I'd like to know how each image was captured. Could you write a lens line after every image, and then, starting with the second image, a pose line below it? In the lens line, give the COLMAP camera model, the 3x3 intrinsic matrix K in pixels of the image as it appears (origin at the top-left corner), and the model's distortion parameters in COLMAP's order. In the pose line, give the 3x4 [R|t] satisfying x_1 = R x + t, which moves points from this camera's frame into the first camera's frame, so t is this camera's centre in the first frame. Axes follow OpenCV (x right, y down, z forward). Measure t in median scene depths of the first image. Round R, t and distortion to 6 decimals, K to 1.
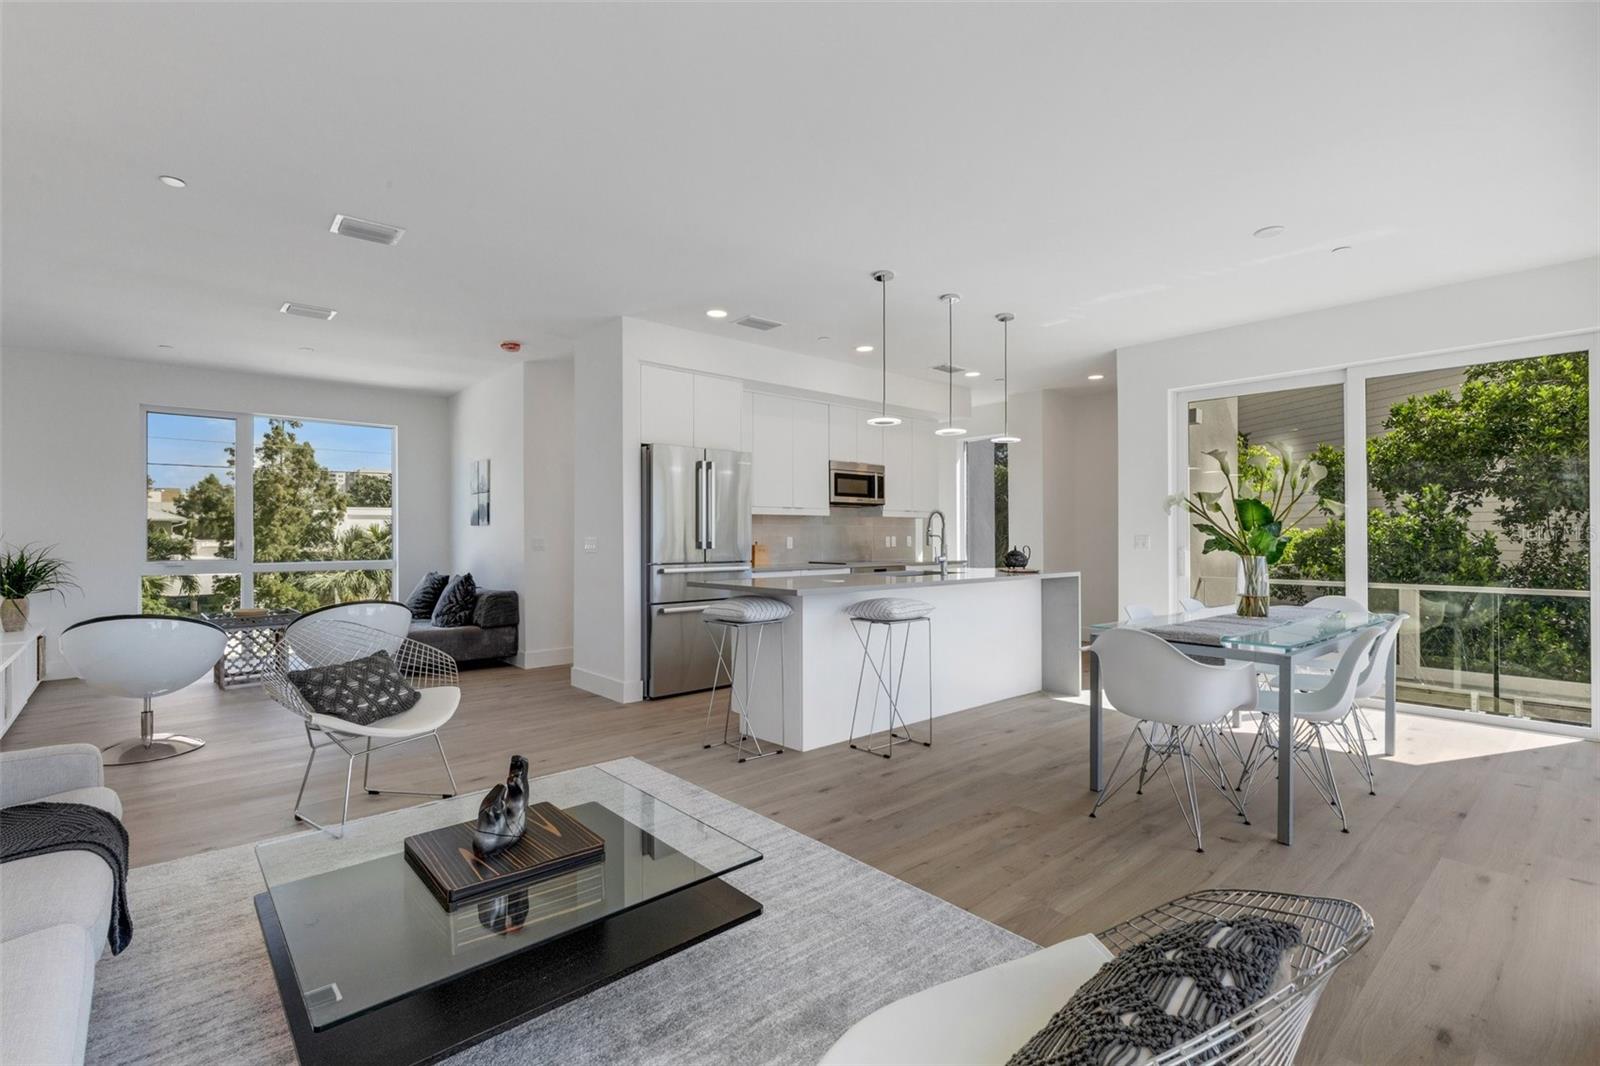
lens RADIAL K [[733.1, 0, 785.7], [0, 733.1, 543.3], [0, 0, 1]] dist [0.007877, -0.000865]
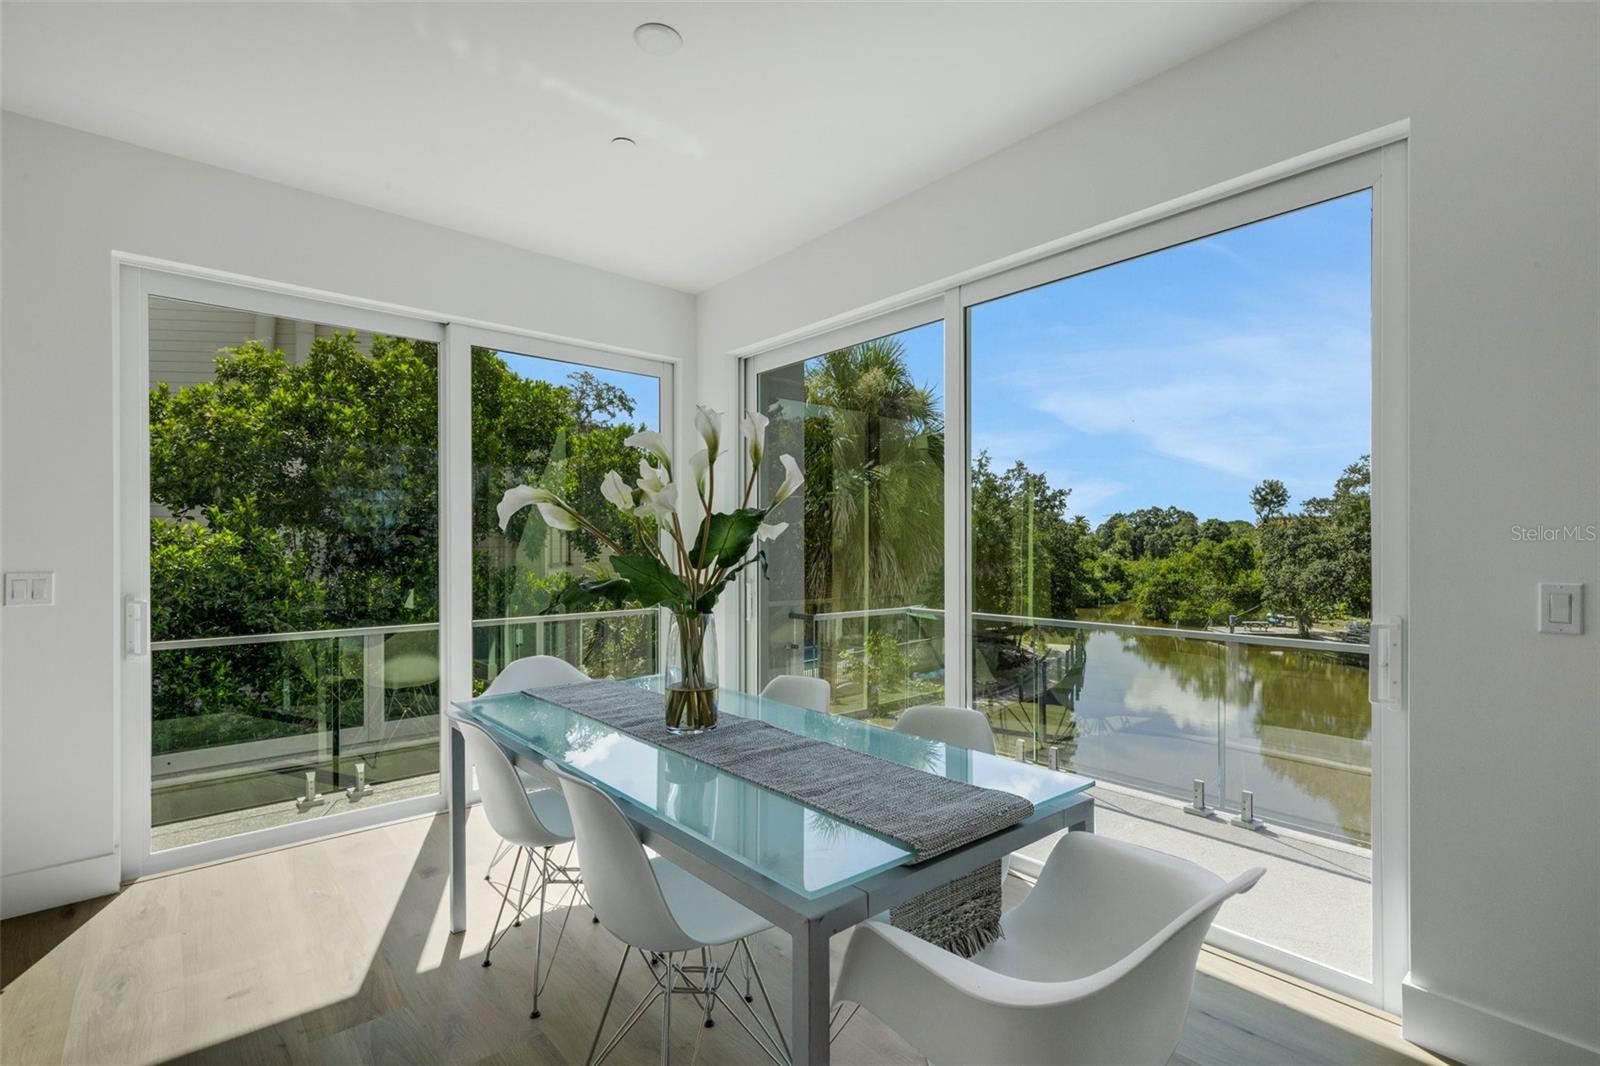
lens RADIAL K [[733.1, 0, 810.9], [0, 733.1, 543.3], [0, 0, 1]] dist [0.007877, -0.000865]
pose [[-0.013579, 0.005306, 0.999894, 0.055557], [0.012668, 0.999907, -0.005134, -0.019386], [-0.999828, 0.012597, -0.013645, 0.569388]]
